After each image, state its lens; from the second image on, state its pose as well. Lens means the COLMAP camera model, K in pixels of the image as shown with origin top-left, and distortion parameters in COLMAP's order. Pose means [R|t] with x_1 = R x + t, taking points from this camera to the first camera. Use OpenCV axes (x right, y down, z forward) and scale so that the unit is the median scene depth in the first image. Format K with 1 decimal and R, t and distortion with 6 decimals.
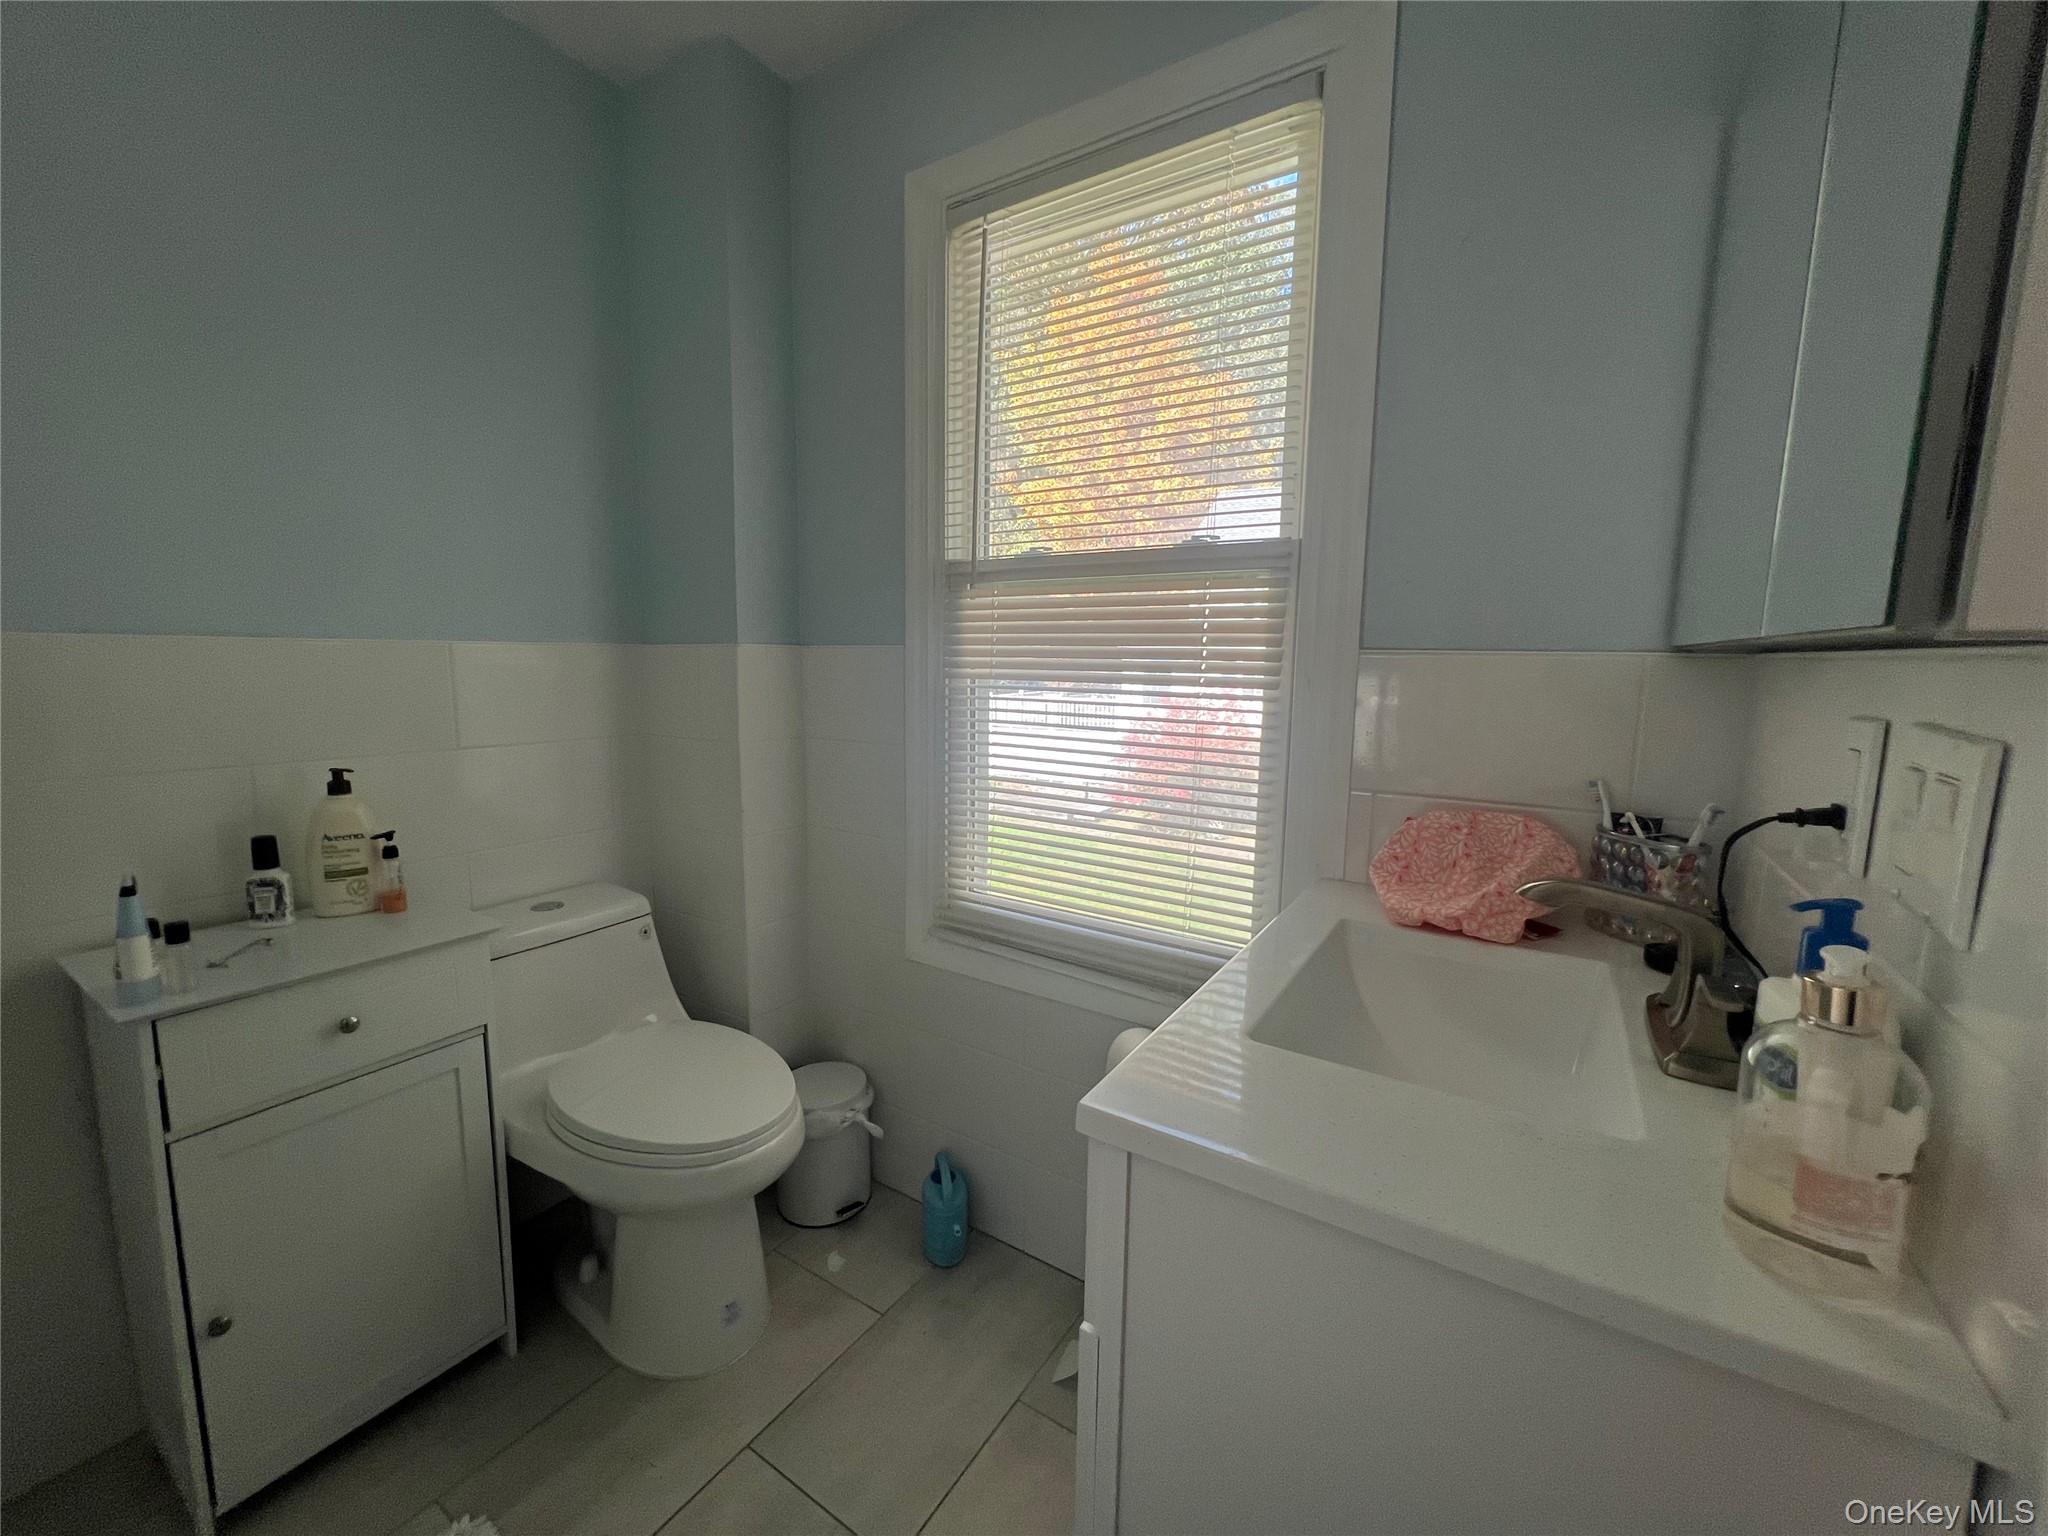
lens RADIAL K [[825.2, 0, 1022.1], [0, 825.2, 767.2], [0, 0, 1]] dist [-0.001912, 0.001001]
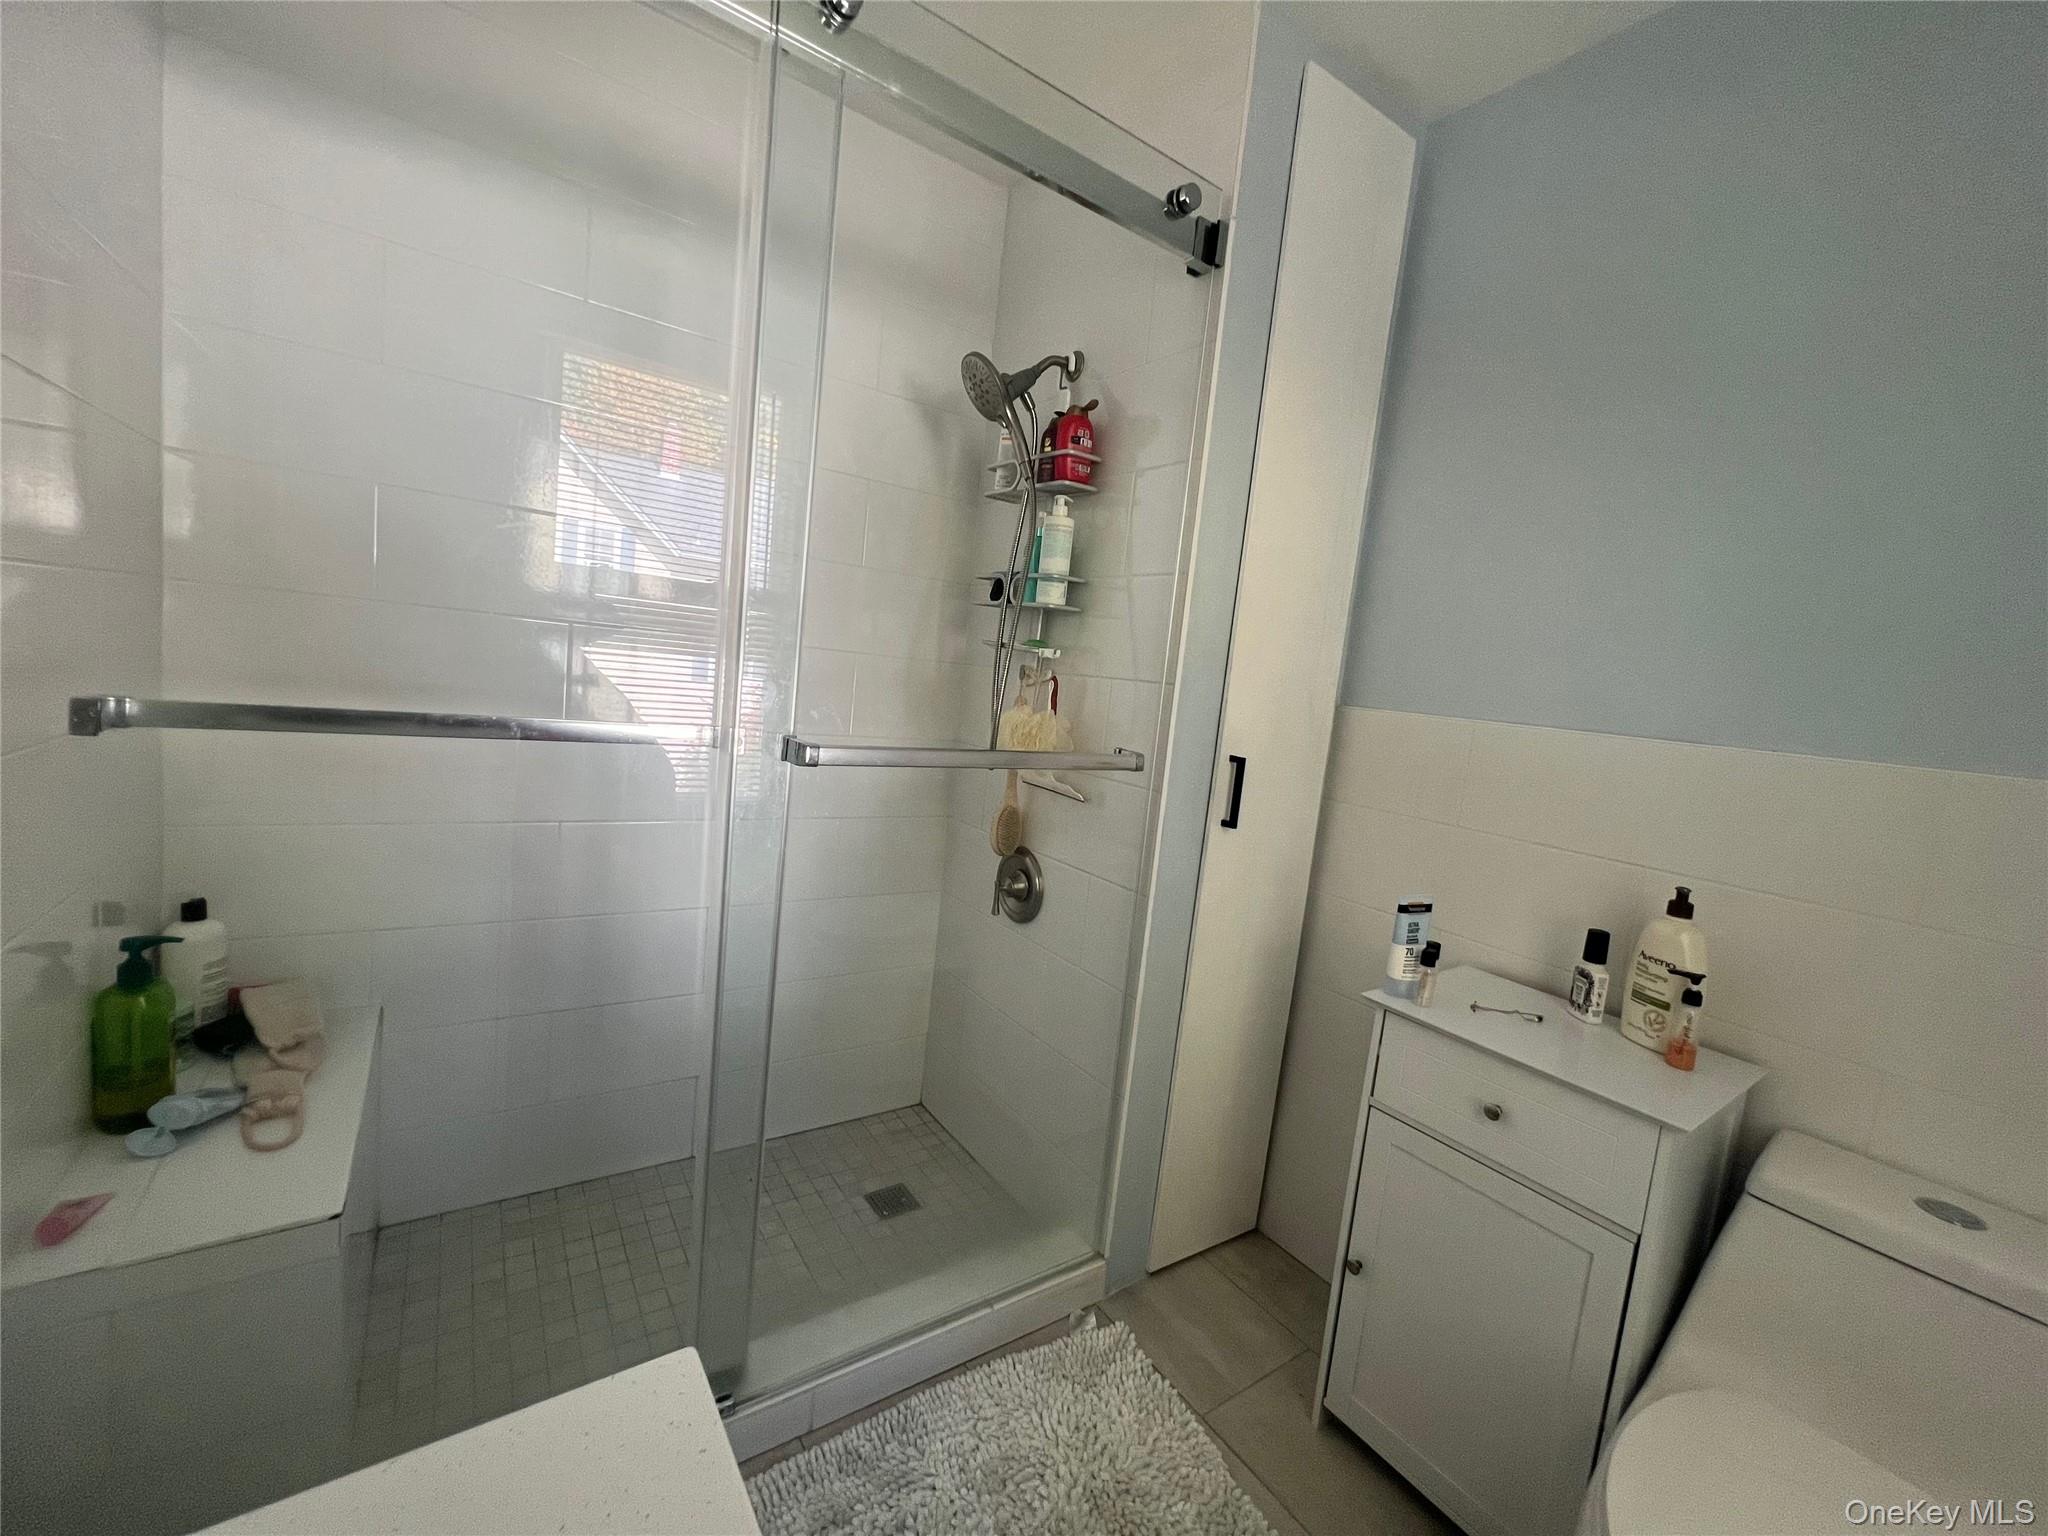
lens RADIAL K [[825.2, 0, 1027.1], [0, 825.2, 763.3], [0, 0, 1]] dist [-0.001912, 0.001001]
pose [[-0.369949, 0.046643, -0.927881, 0.258734], [-0.232582, 0.962286, 0.141104, -0.089622], [0.899468, 0.268010, -0.345148, 0.634261]]
